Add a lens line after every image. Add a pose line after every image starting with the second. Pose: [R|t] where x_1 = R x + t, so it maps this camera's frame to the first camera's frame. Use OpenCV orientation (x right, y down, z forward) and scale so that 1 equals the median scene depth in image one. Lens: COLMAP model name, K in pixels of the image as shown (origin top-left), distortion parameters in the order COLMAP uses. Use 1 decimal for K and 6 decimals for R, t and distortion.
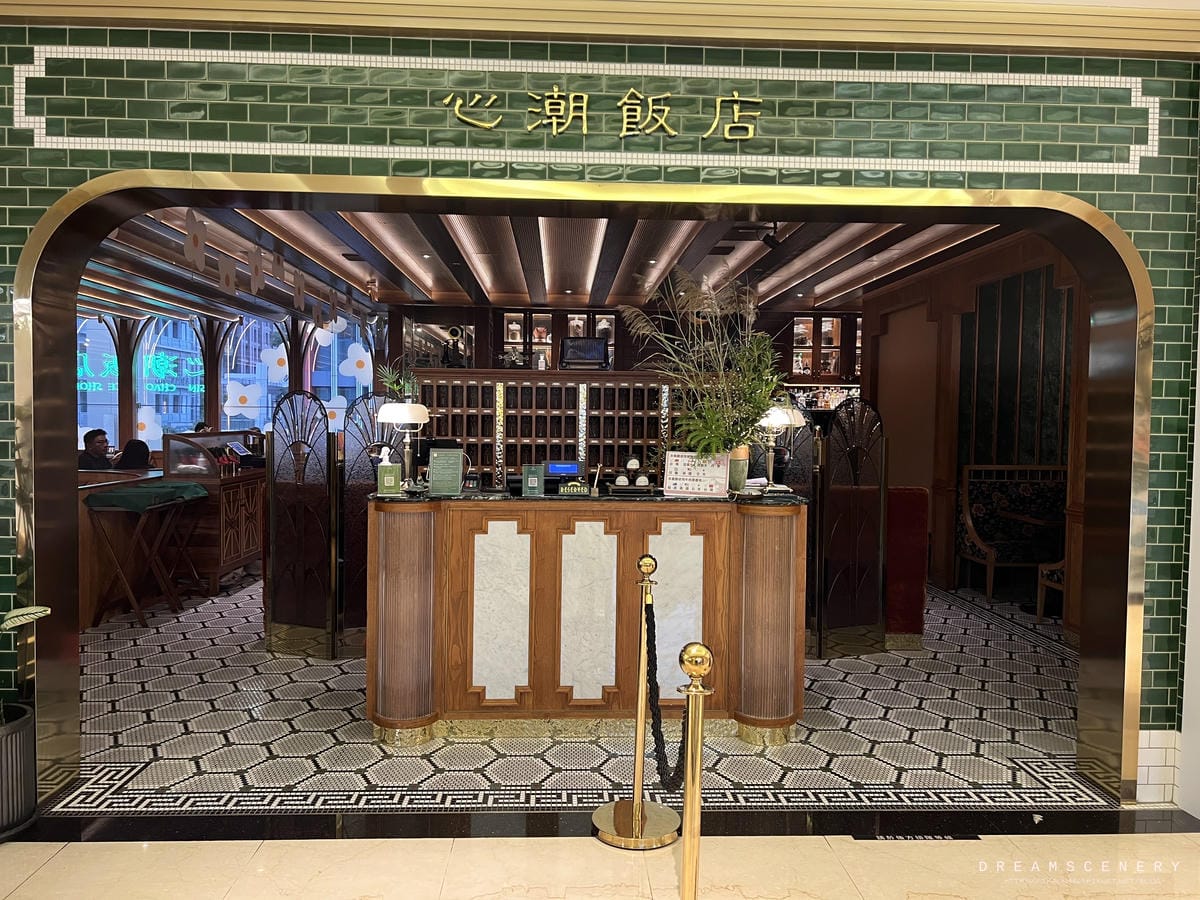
lens RADIAL K [[908.9, 0, 600.1], [0, 908.9, 451.9], [0, 0, 1]] dist [-0.008737, -0.003733]
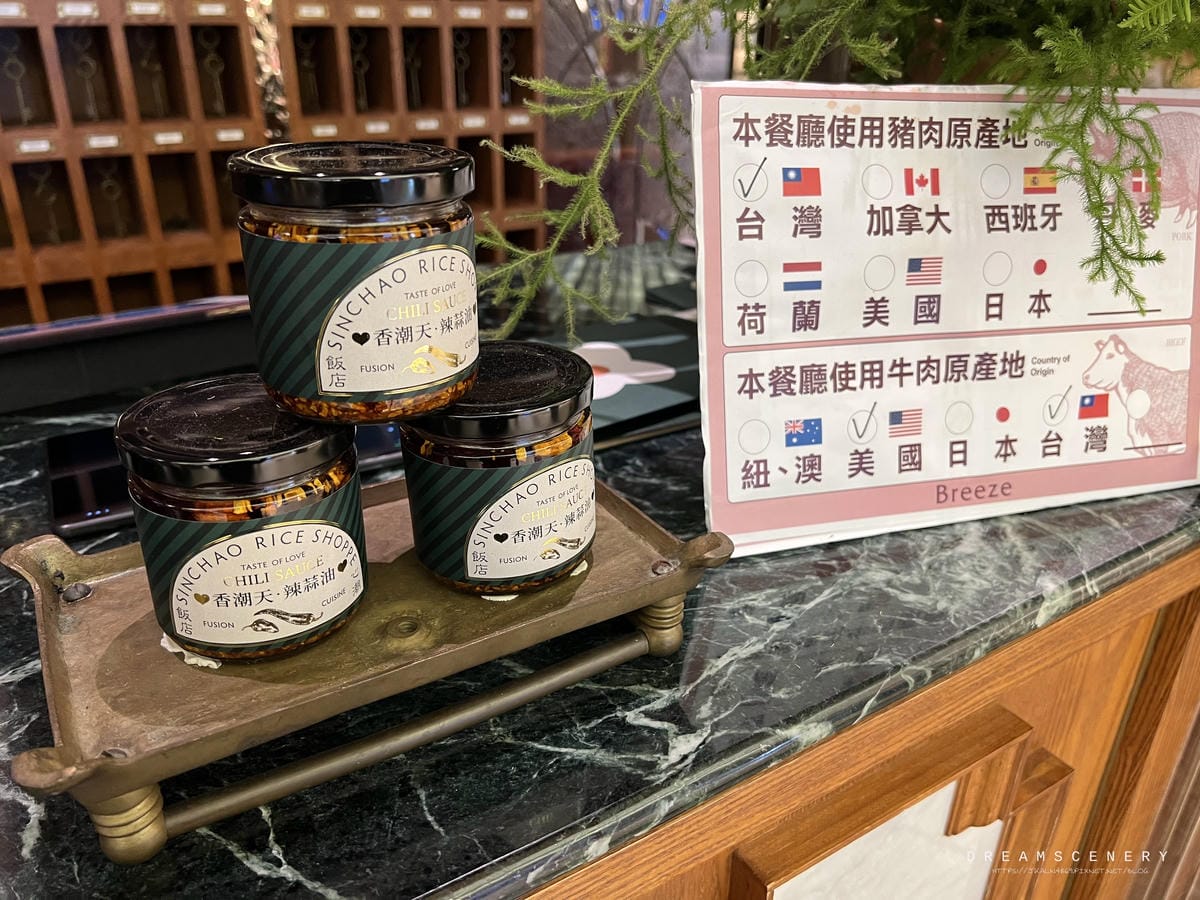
lens RADIAL K [[908.9, 0, 598.4], [0, 908.9, 451.3], [0, 0, 1]] dist [-0.008737, -0.003733]
pose [[0.856690, -0.220719, 0.466225, 0.015831], [0.013484, 0.913104, 0.407504, -0.003873], [-0.515656, -0.342818, 0.785223, 0.938785]]
